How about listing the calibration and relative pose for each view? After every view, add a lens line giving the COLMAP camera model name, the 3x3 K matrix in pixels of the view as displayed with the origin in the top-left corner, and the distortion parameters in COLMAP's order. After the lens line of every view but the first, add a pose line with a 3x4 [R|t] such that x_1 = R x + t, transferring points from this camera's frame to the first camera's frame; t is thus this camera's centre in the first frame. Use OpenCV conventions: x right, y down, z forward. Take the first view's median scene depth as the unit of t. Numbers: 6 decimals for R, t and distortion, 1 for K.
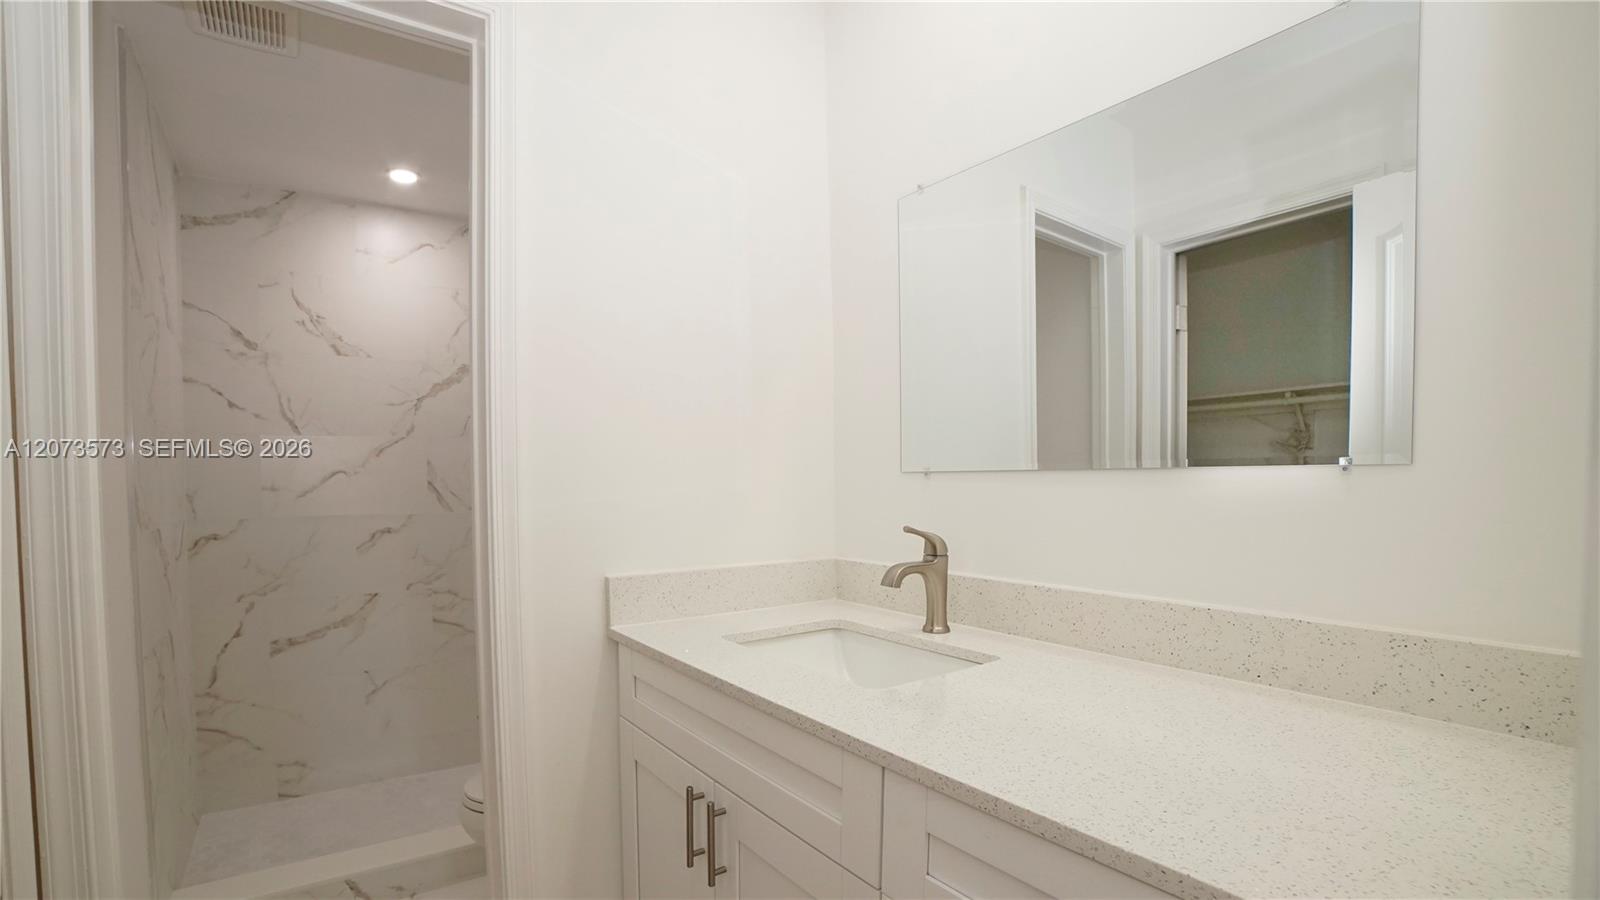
lens RADIAL K [[892.5, 0, 796.5], [0, 892.5, 518.3], [0, 0, 1]] dist [-0.135279, 0.063675]
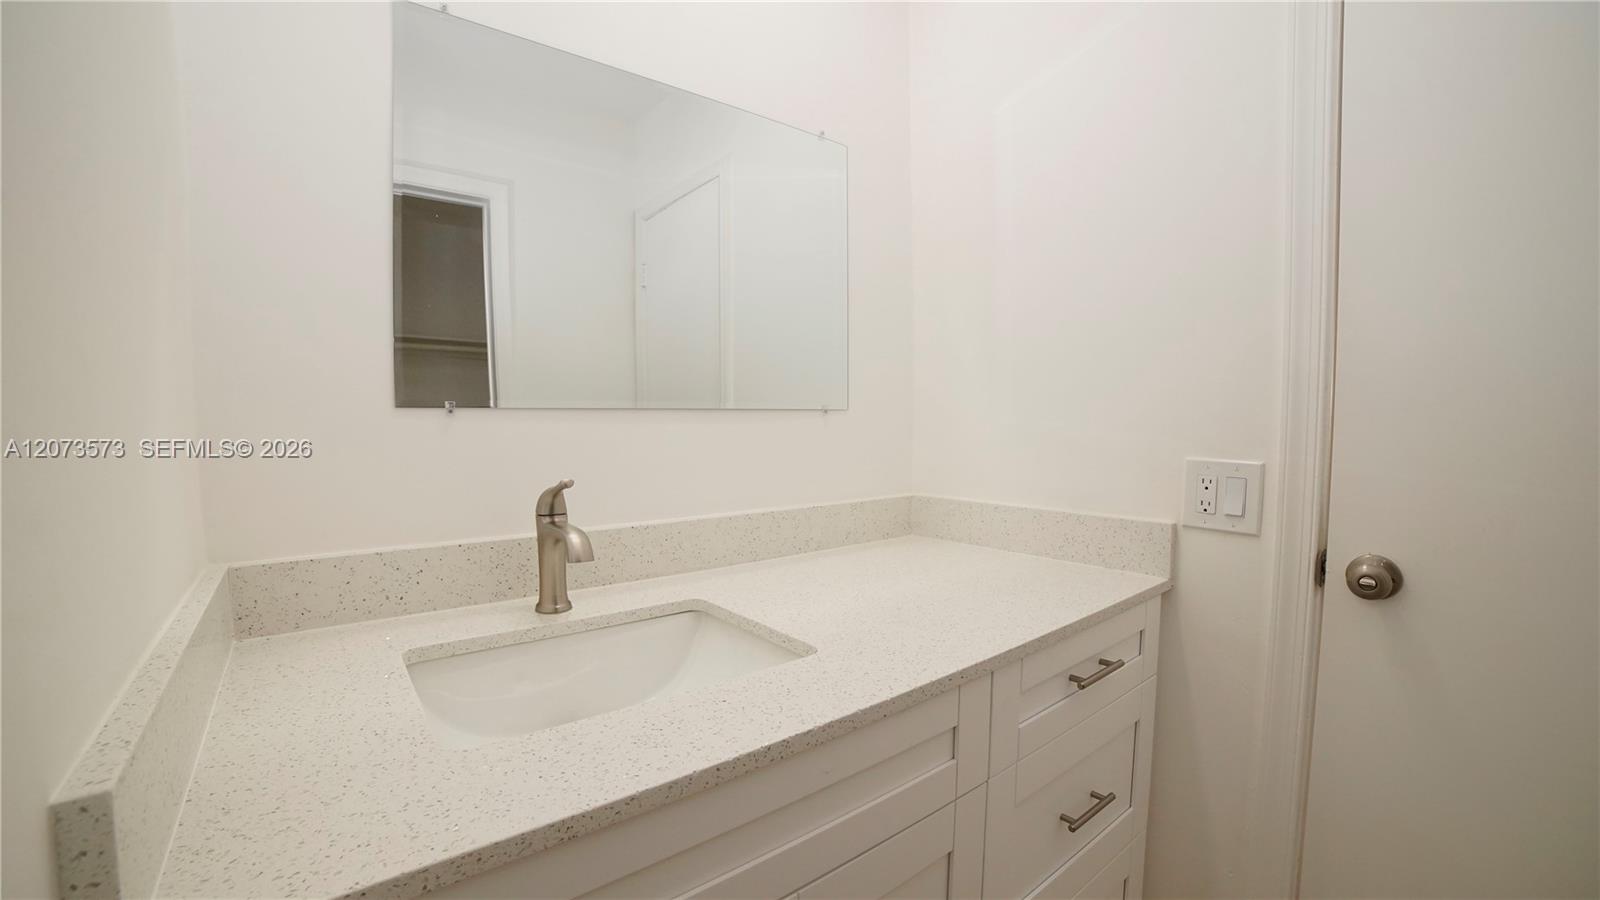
lens RADIAL K [[645.7, 0, 791.9], [0, 645.7, 454.5], [0, 0, 1]] dist [-0.109947, 0.035769]
pose [[-0.121802, -0.052044, 0.991189, -0.634190], [0.043435, 0.997388, 0.057707, -0.051659], [-0.991604, 0.050081, -0.119223, 1.284974]]
